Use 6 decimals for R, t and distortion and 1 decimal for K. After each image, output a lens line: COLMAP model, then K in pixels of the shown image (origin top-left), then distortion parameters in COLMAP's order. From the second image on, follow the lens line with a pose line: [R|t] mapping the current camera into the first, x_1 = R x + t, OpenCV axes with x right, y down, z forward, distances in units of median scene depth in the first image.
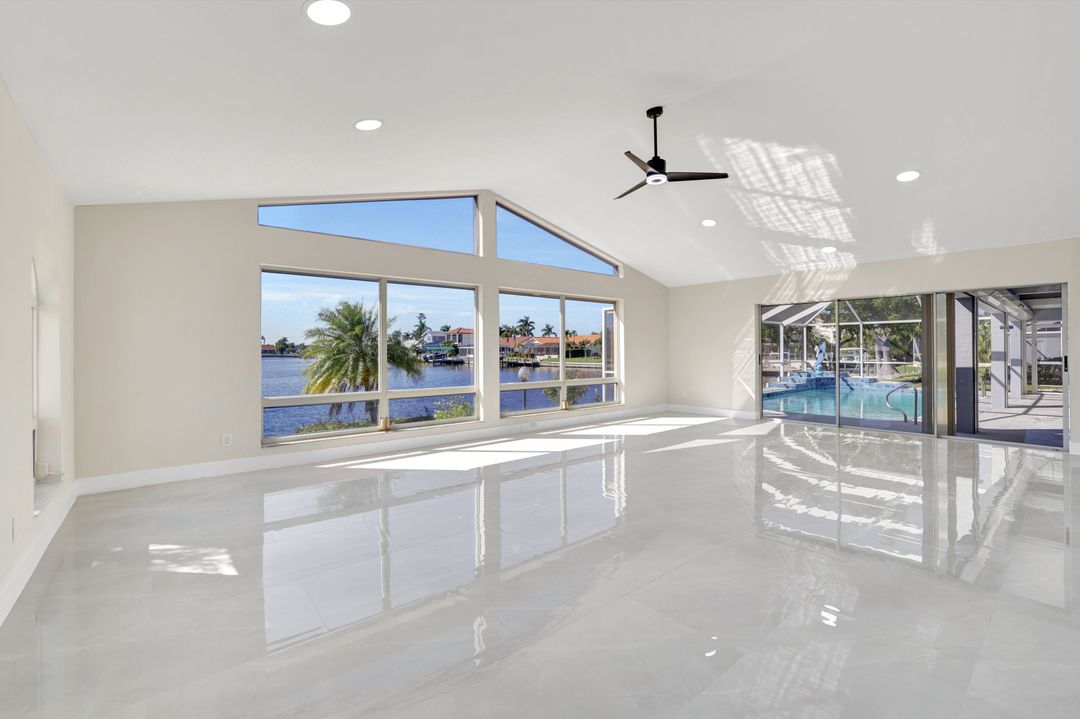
lens RADIAL K [[468.6, 0, 540.8], [0, 468.6, 342.3], [0, 0, 1]] dist [-0.050888, 0.018824]
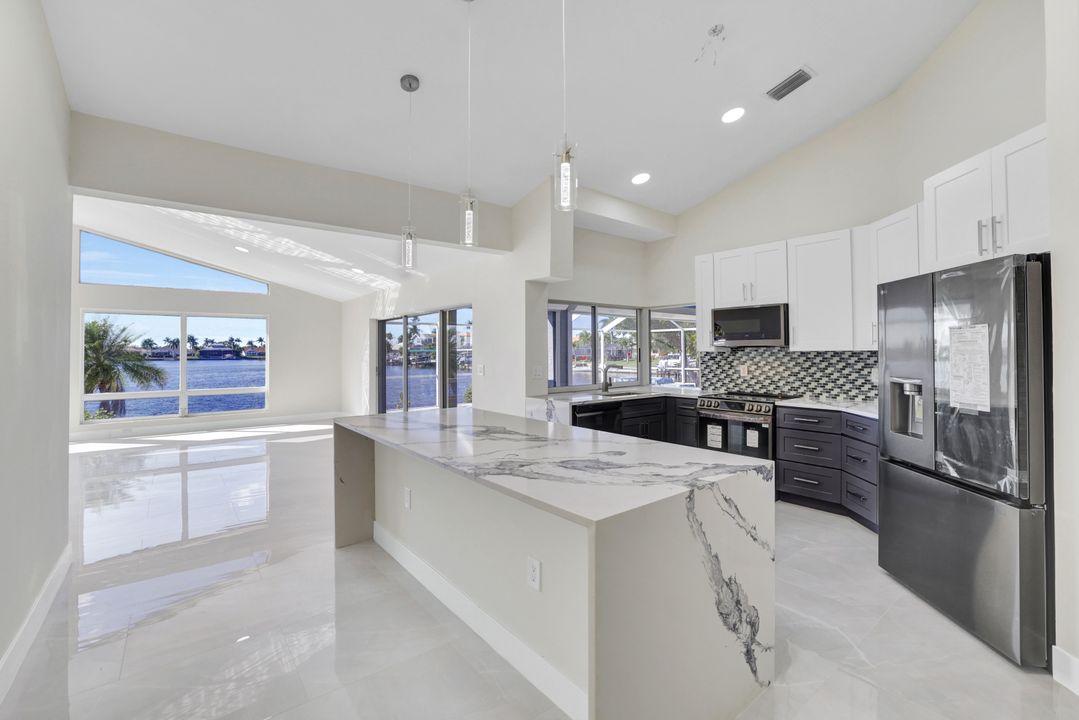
lens RADIAL K [[468.2, 0, 540.3], [0, 468.2, 342.8], [0, 0, 1]] dist [-0.050888, 0.018824]
pose [[0.999841, -0.002596, -0.017649, 0.362579], [0.002556, 0.999994, -0.002270, -0.010176], [0.017655, 0.002225, 0.999842, -0.020874]]
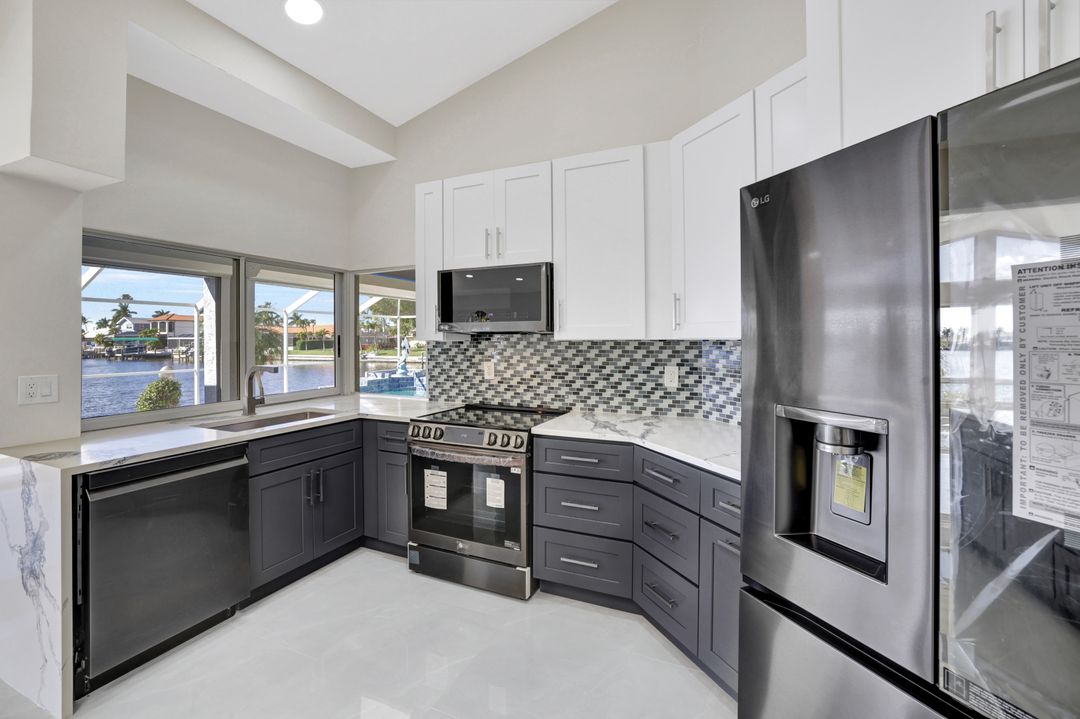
lens RADIAL K [[468.6, 0, 540.8], [0, 468.6, 342.3], [0, 0, 1]] dist [-0.050888, 0.018824]
pose [[0.898498, -0.004843, 0.438950, 0.415276], [-0.004775, 0.999772, 0.020804, -0.008633], [-0.438951, -0.020788, 0.898271, 0.082734]]
